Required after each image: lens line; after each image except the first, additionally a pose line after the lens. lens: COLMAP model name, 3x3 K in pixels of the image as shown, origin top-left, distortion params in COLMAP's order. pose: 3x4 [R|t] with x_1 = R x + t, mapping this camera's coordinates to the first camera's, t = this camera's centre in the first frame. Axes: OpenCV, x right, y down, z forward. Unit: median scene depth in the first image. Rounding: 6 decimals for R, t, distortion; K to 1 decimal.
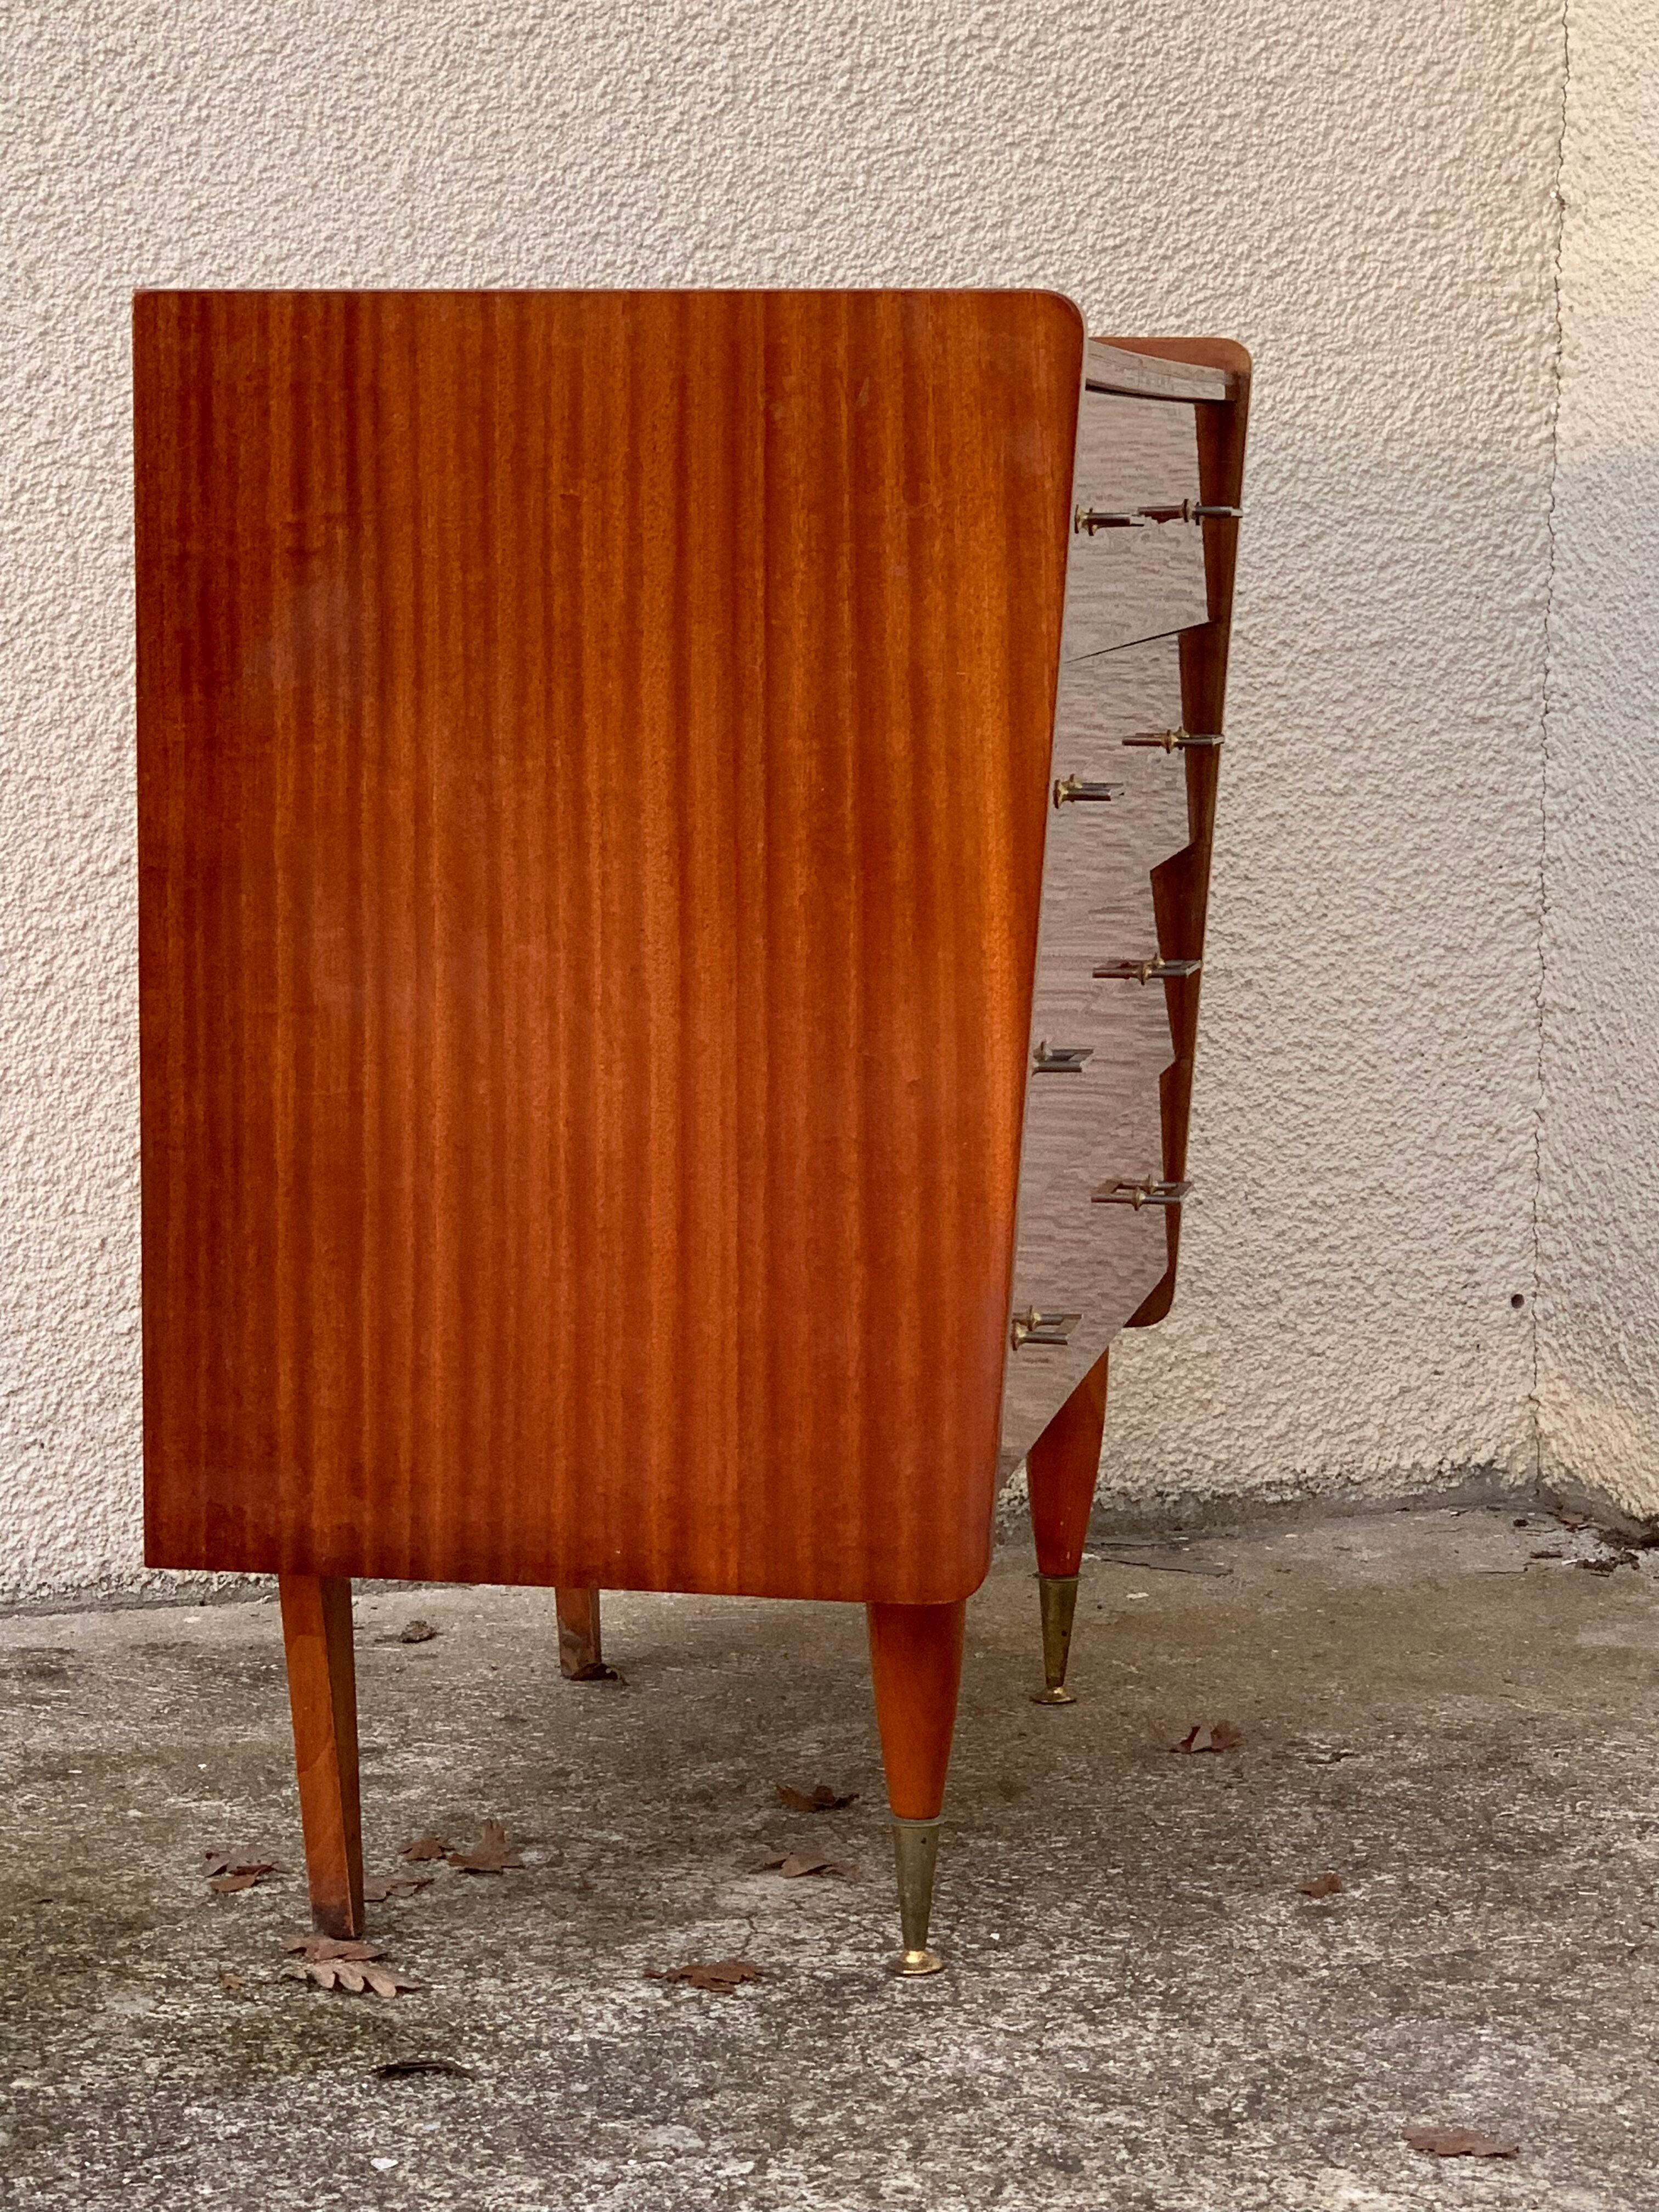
lens RADIAL K [[5158.3, 0, 777.6], [0, 5158.3, 1071.8], [0, 0, 1]] dist [0.056310, 0.000000]
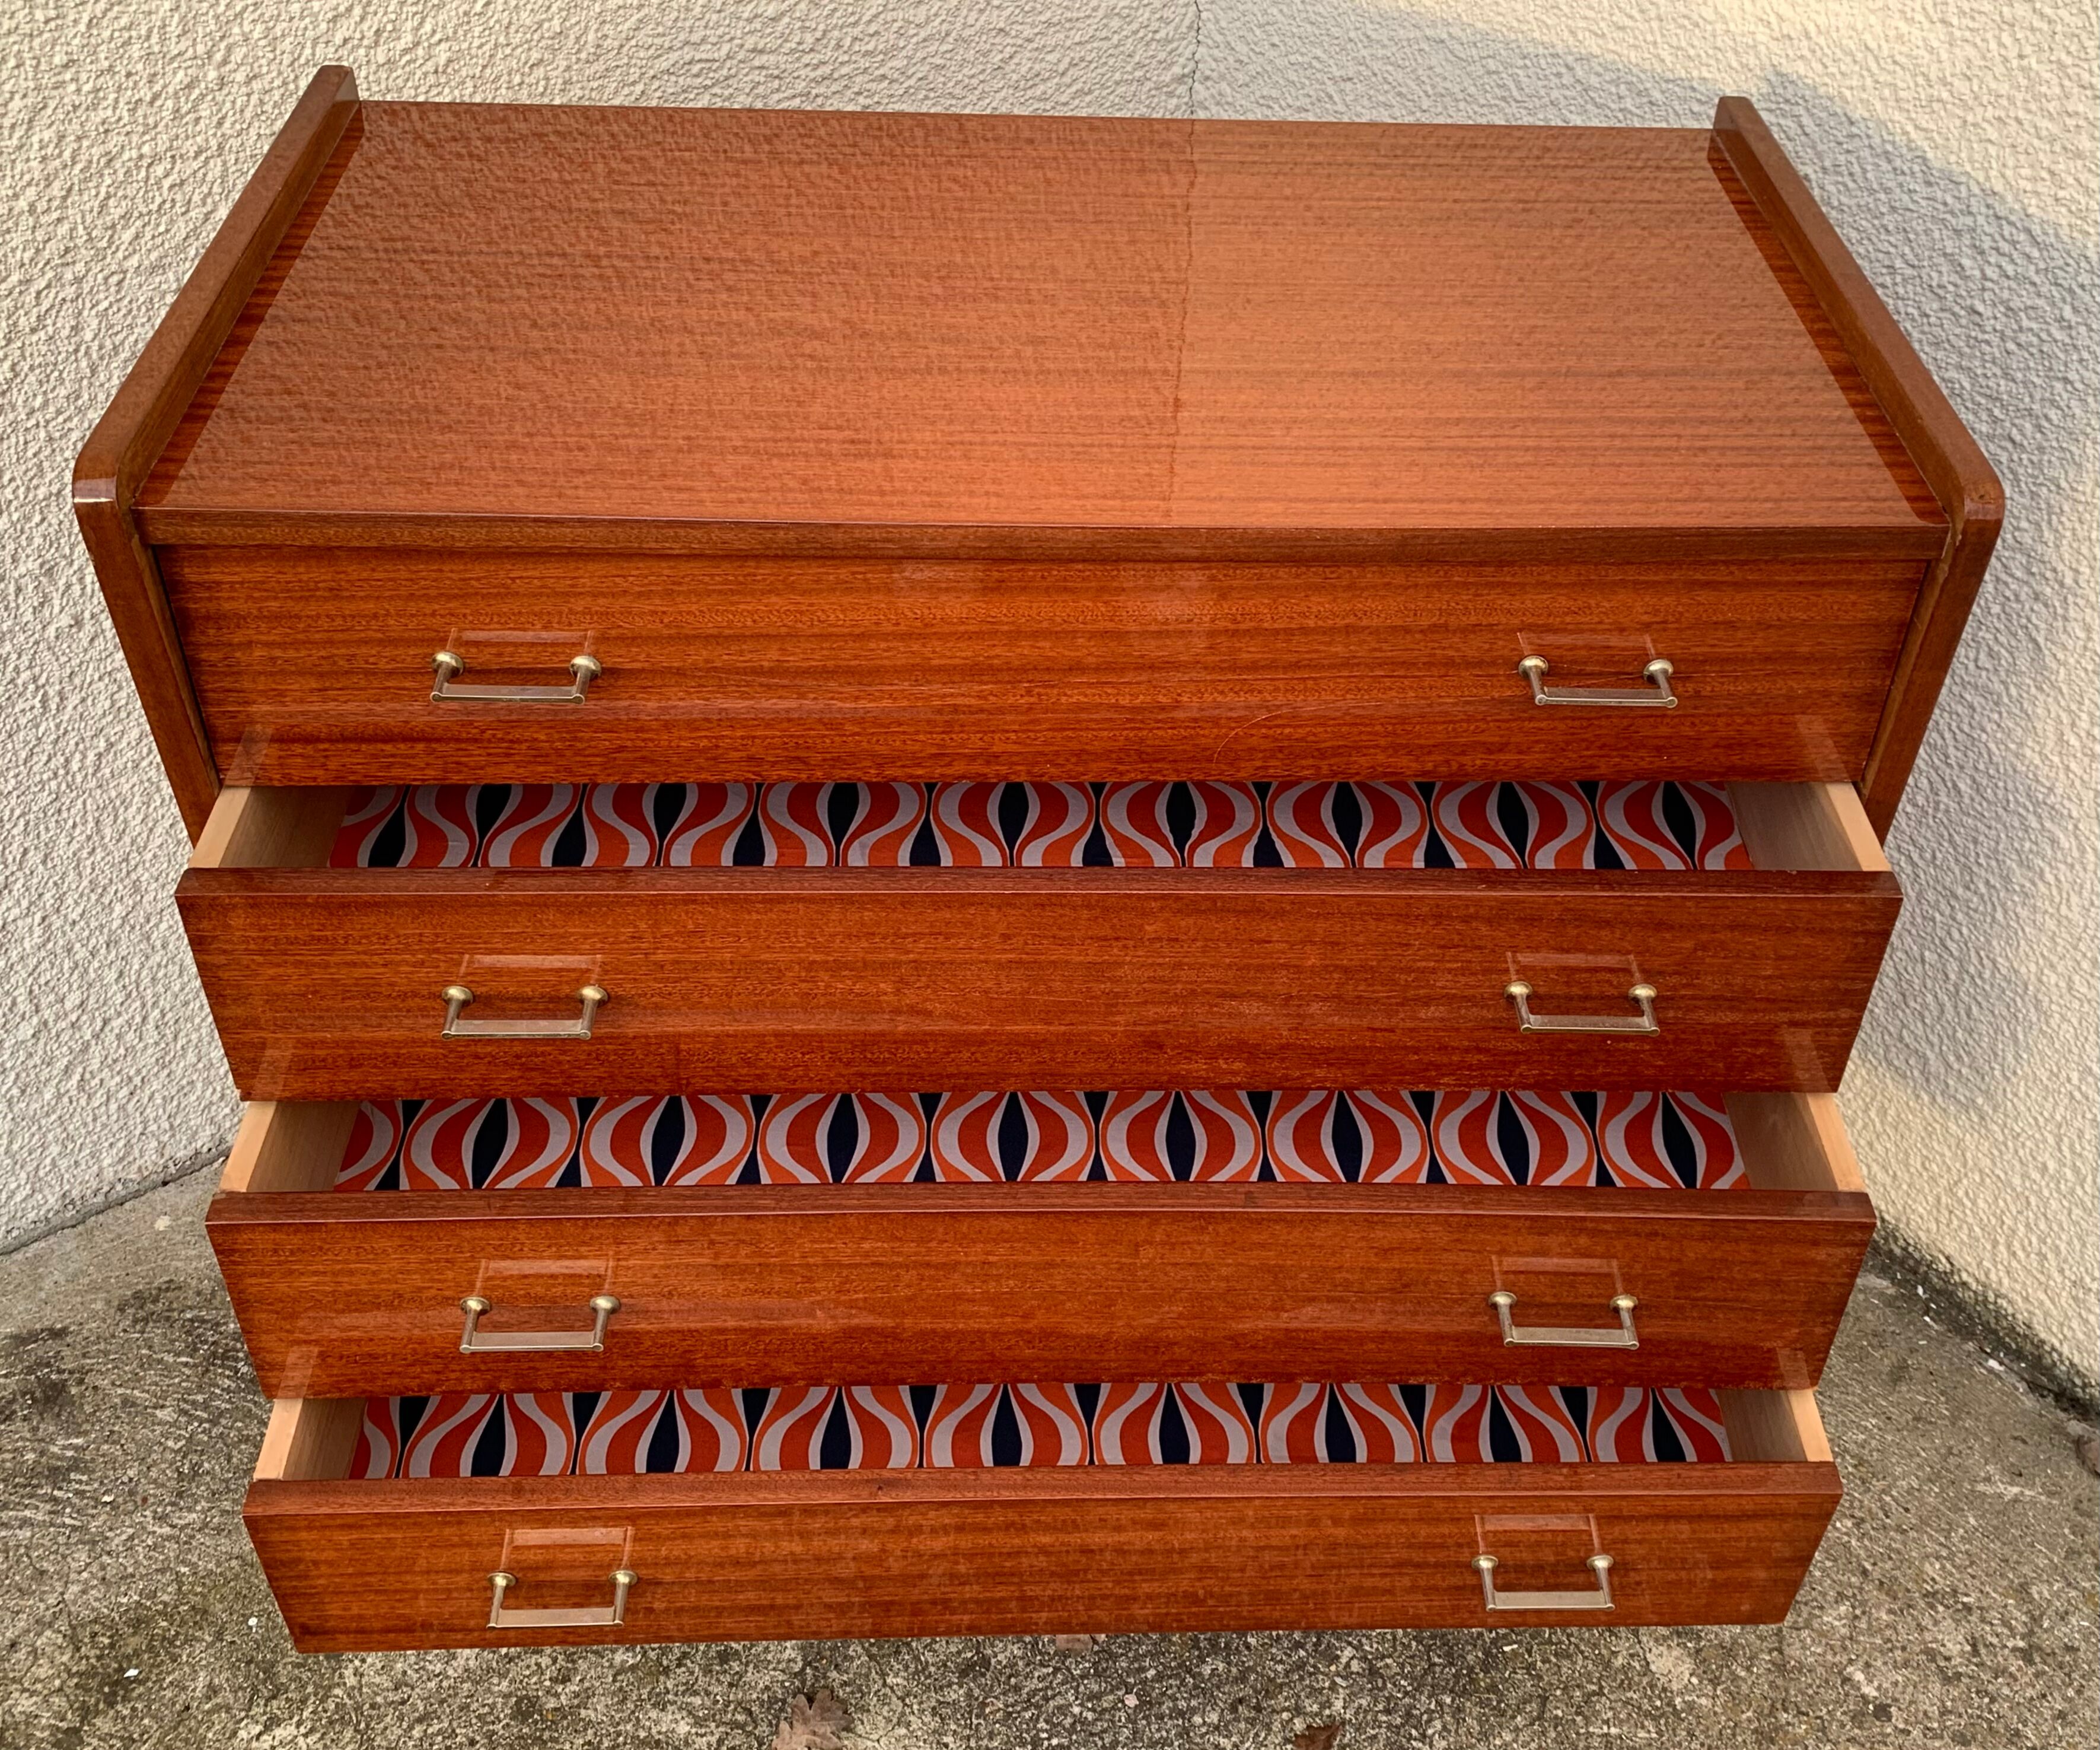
lens RADIAL K [[2243.2, 0, 1175.5], [0, 2243.2, 863.7], [0, 0, 1]] dist [0.004028, 0.000000]
pose [[0.939229, -0.186051, 0.288503, -0.030688], [-0.004492, 0.833669, 0.552246, -0.235330], [-0.343262, -0.519982, 0.782170, 0.570248]]
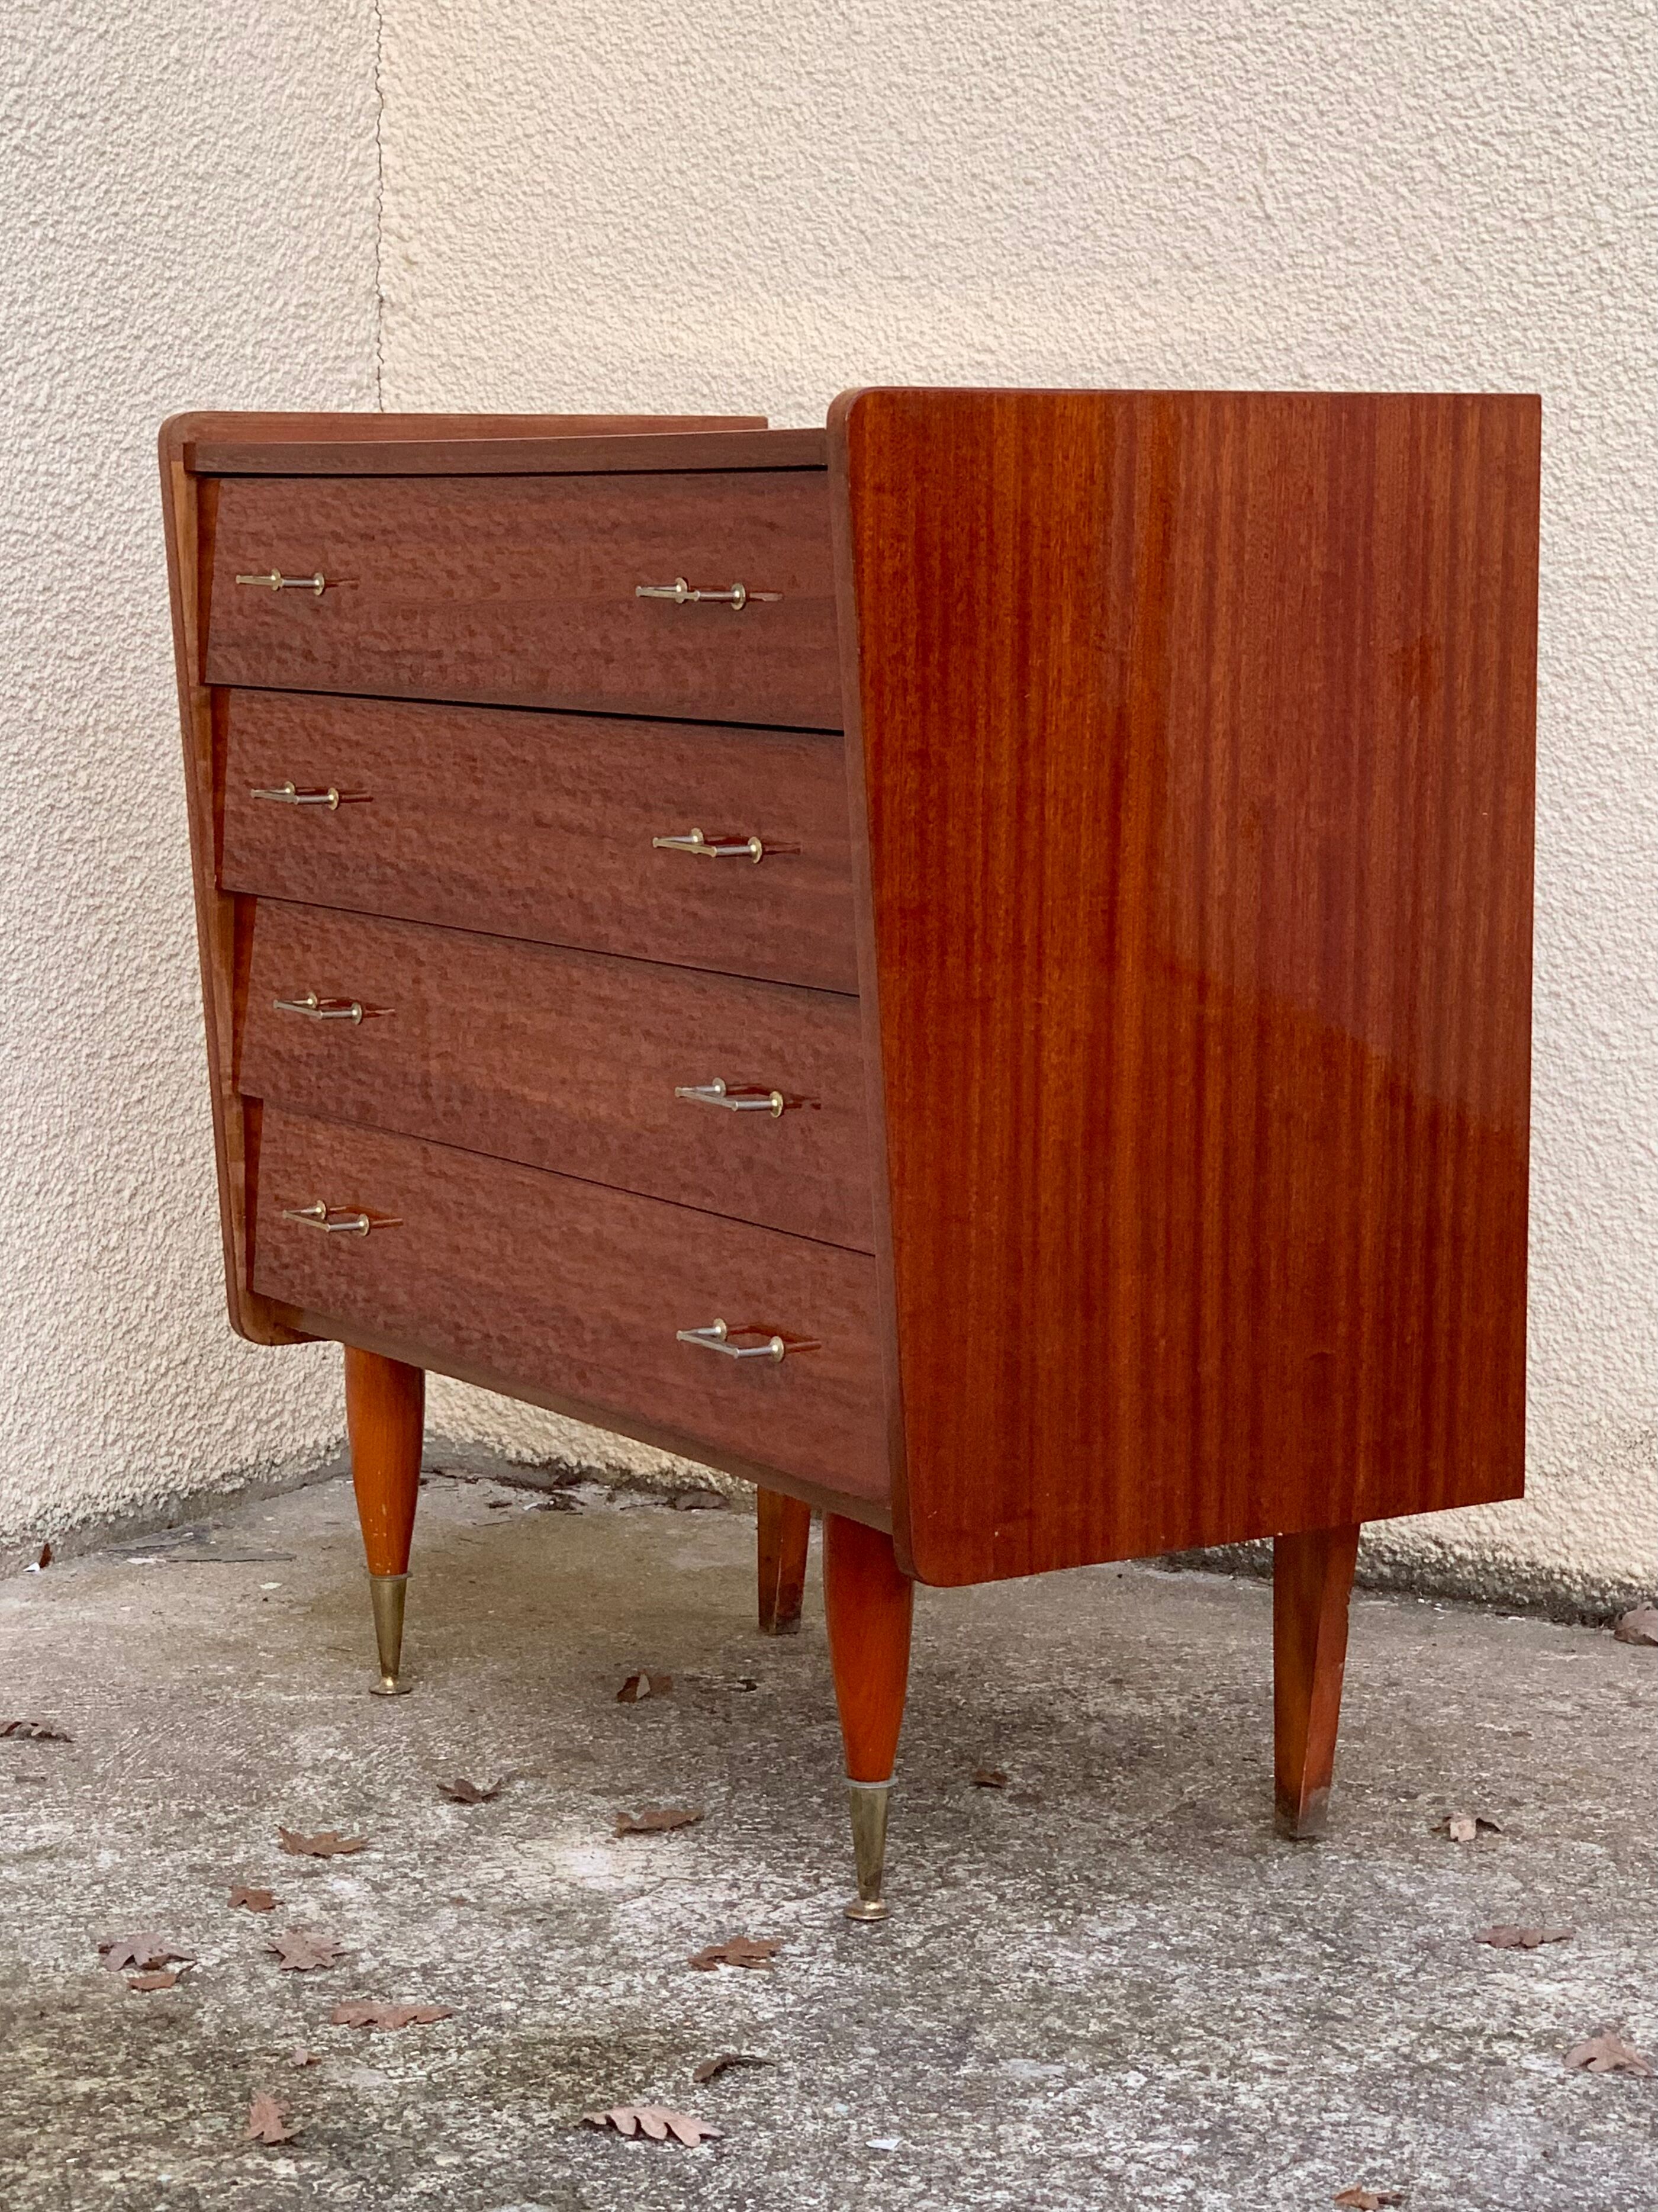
lens RADIAL K [[4626.5, 0, 840.0], [0, 4626.5, 1092.1], [0, 0, 1]] dist [0.091107, 0.000000]
pose [[0.756756, -0.070465, 0.649888, -0.468697], [0.067157, 0.997293, 0.029933, -0.022468], [-0.650238, 0.020993, 0.759440, 0.190306]]
